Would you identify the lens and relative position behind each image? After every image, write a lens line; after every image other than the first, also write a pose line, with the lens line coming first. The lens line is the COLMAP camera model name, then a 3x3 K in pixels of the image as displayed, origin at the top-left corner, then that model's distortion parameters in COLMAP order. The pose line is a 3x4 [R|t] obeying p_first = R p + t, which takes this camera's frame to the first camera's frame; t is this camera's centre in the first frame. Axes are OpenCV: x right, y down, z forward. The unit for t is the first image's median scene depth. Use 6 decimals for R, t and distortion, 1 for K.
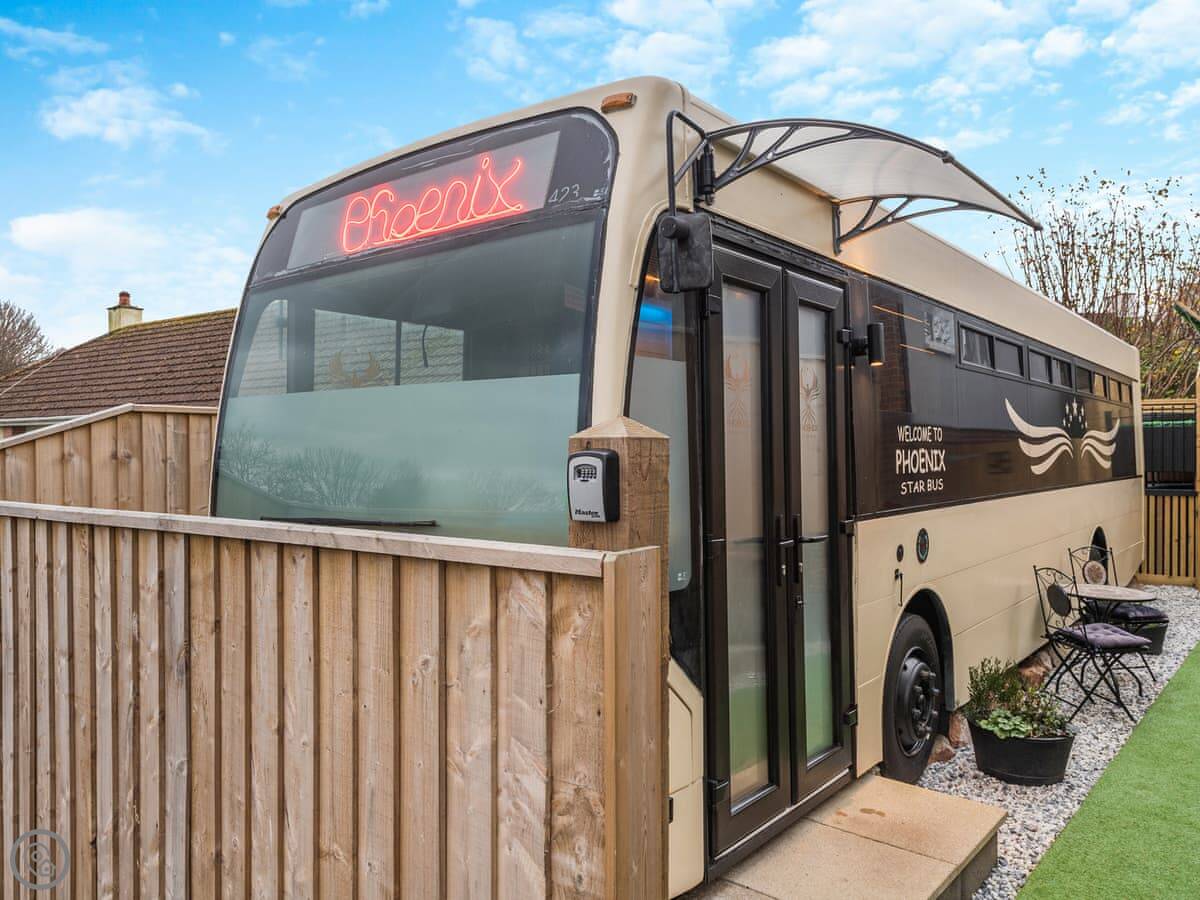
lens RADIAL K [[885.9, 0, 600.0], [0, 885.9, 450.0], [0, 0, 1]] dist [0.000857, 0.000370]
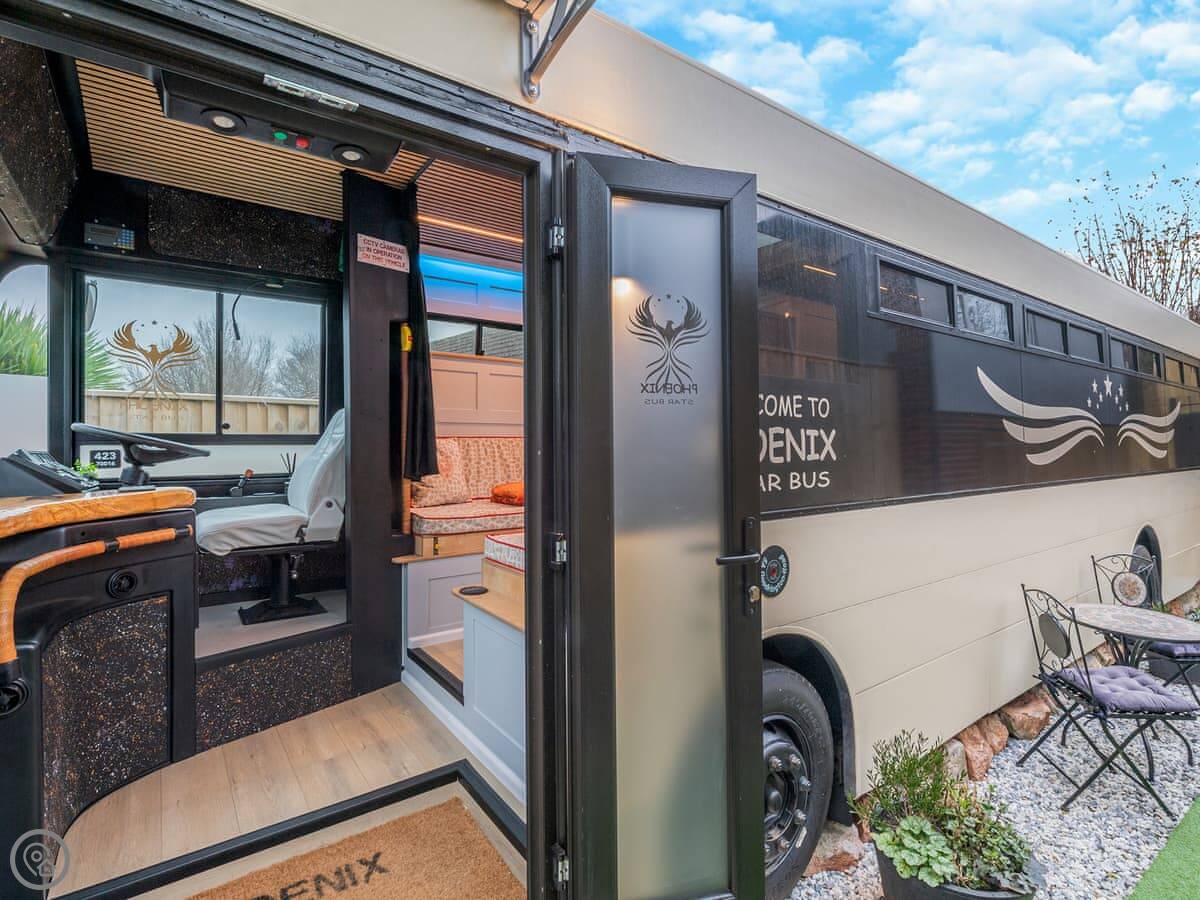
lens RADIAL K [[611.2, 0, 602.0], [0, 611.2, 434.6], [0, 0, 1]] dist [-0.002659, -0.002788]
pose [[0.967347, 0.003603, -0.253431, 0.276947], [-0.005343, 0.999967, -0.006181, 0.006188], [0.253400, 0.007334, 0.967334, 0.403852]]
